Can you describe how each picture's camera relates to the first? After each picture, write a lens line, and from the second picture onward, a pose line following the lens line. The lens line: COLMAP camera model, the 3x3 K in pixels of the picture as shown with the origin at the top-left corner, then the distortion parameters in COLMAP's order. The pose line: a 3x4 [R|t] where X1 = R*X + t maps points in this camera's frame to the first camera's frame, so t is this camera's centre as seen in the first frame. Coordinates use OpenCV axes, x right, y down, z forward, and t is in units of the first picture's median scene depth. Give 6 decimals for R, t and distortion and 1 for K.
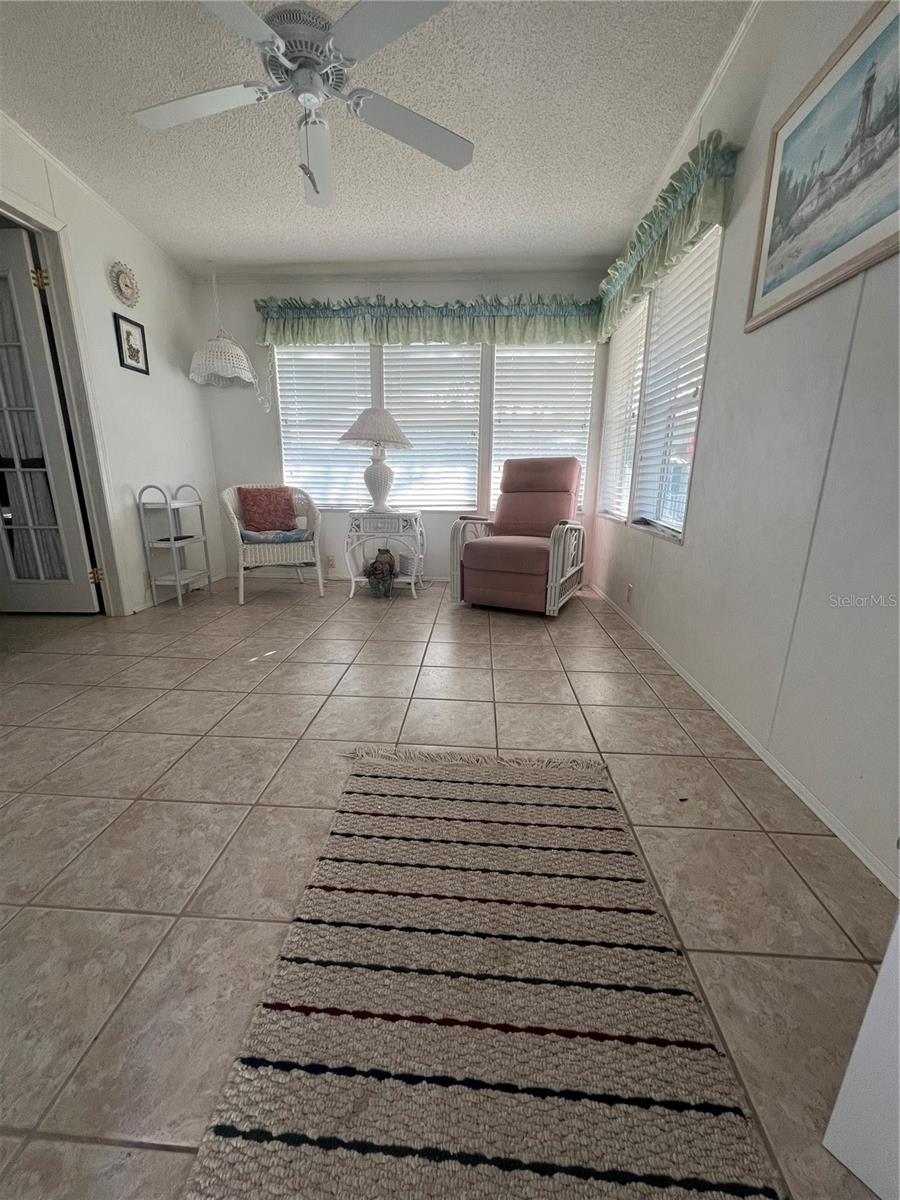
lens RADIAL K [[476.9, 0, 447.2], [0, 476.9, 599.2], [0, 0, 1]] dist [-0.001812, 0.001054]
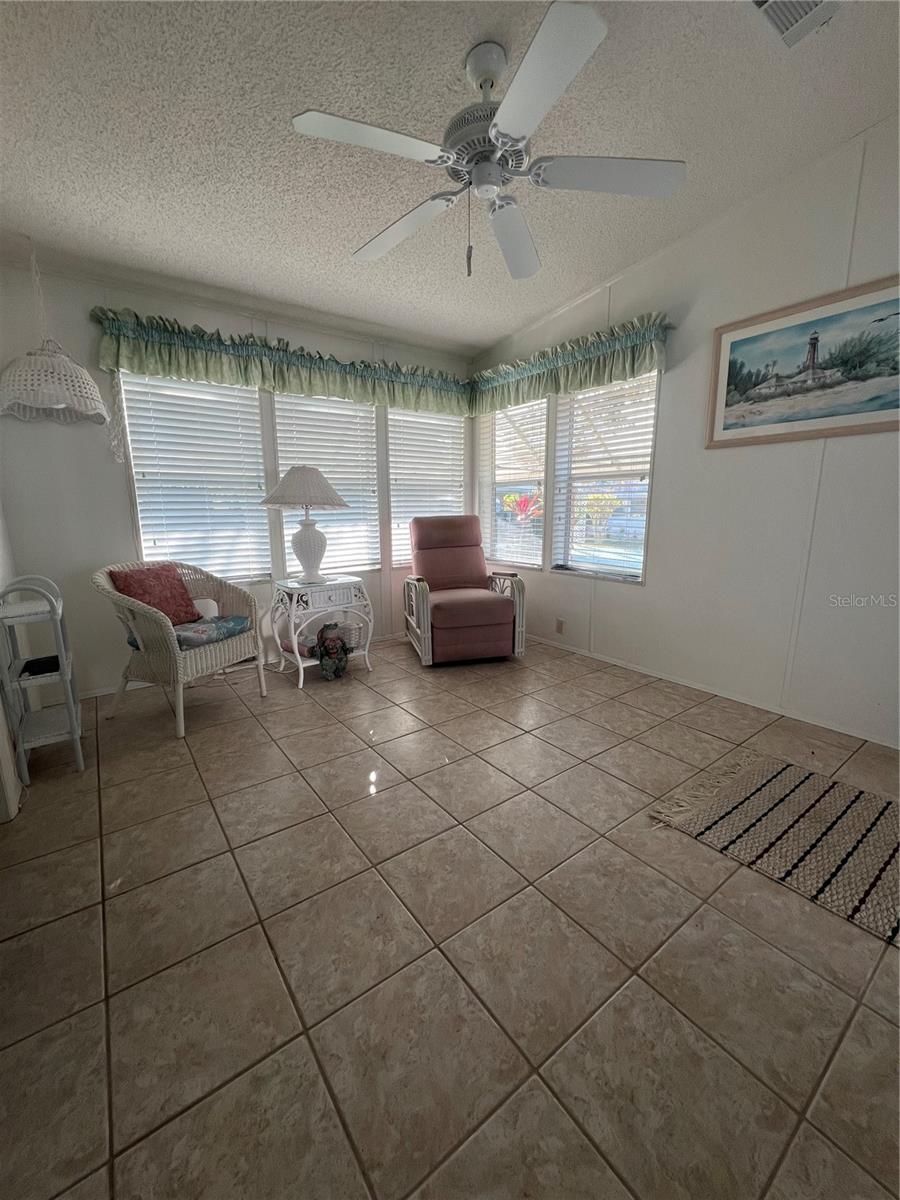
lens RADIAL K [[476.9, 0, 446.4], [0, 476.9, 600.7], [0, 0, 1]] dist [-0.001812, 0.001054]
pose [[0.764780, -0.141362, 0.628593, -0.528570], [0.178469, 0.983937, 0.004139, -0.115524], [-0.619081, 0.109019, 0.777724, 0.186205]]
